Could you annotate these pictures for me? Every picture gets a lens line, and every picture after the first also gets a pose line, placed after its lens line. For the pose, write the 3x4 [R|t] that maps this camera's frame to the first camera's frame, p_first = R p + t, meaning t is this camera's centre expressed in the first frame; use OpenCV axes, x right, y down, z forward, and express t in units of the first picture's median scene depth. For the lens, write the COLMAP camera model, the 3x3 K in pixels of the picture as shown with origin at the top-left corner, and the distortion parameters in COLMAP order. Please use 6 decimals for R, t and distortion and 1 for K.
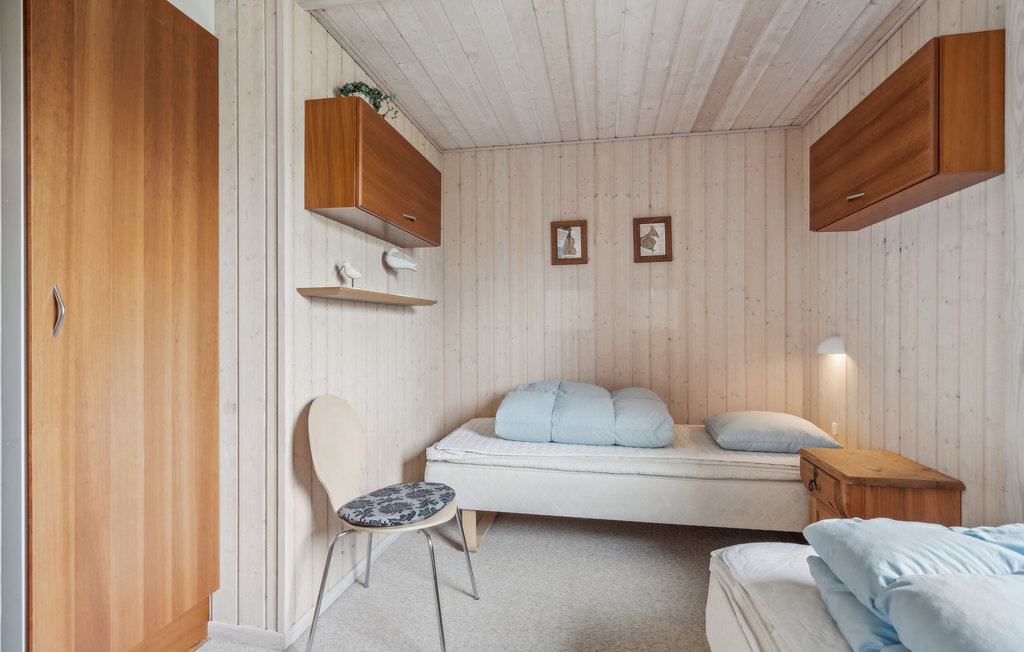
lens RADIAL K [[502.1, 0, 517.6], [0, 502.1, 338.1], [0, 0, 1]] dist [0.003463, 0.001264]
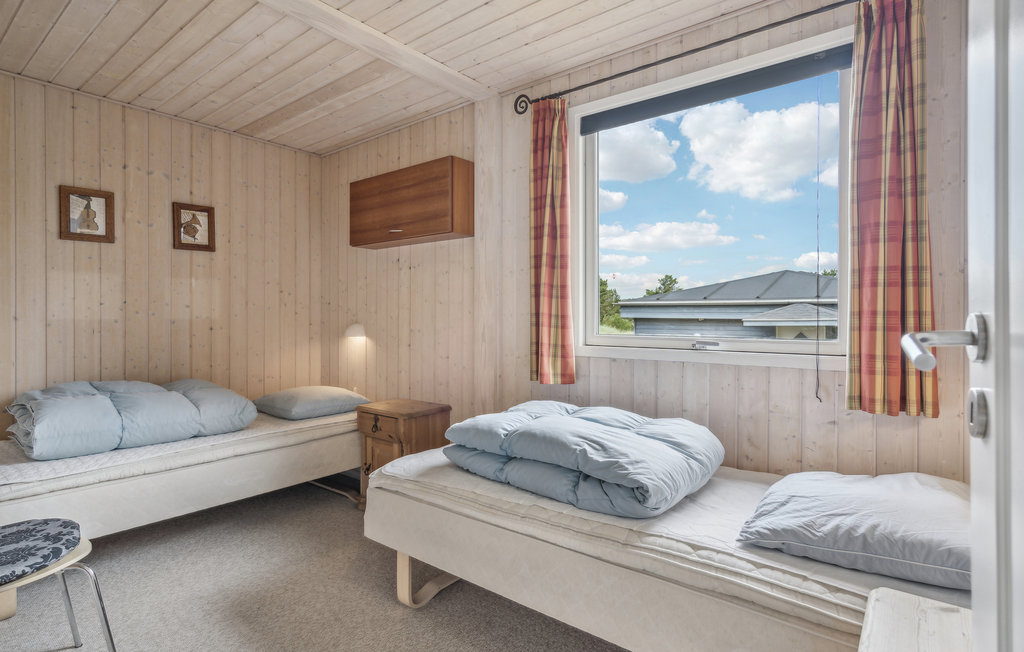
lens RADIAL K [[502.1, 0, 517.6], [0, 502.1, 338.1], [0, 0, 1]] dist [0.003463, 0.001264]
pose [[0.467799, -0.037297, 0.883048, -0.319719], [0.016678, 0.999304, 0.033372, -0.002661], [-0.883677, -0.000884, 0.468095, -0.018441]]
